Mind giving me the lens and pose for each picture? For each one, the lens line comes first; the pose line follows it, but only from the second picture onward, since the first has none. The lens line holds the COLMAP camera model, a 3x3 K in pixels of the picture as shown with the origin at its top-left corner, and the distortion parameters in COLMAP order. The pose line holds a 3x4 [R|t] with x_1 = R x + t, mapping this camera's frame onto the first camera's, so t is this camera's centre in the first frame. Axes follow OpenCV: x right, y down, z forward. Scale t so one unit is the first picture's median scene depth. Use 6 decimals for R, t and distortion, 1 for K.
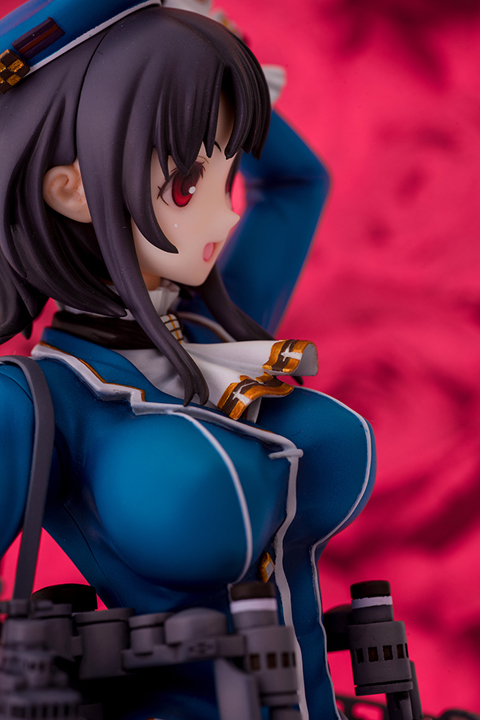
lens RADIAL K [[1850.9, 0, 240.0], [0, 1850.9, 360.0], [0, 0, 1]] dist [0.153753, 0.074372]
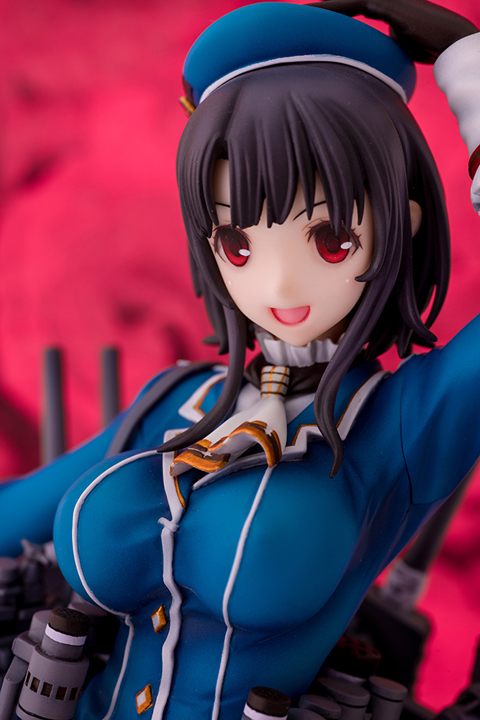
lens RADIAL K [[1850.9, 0, 240.0], [0, 1850.9, 360.0], [0, 0, 1]] dist [0.153753, 0.074372]
pose [[0.136908, 0.269504, -0.953217, 0.970229], [-0.103172, 0.960924, 0.256865, -0.299830], [0.985196, 0.063178, 0.159364, 0.853768]]
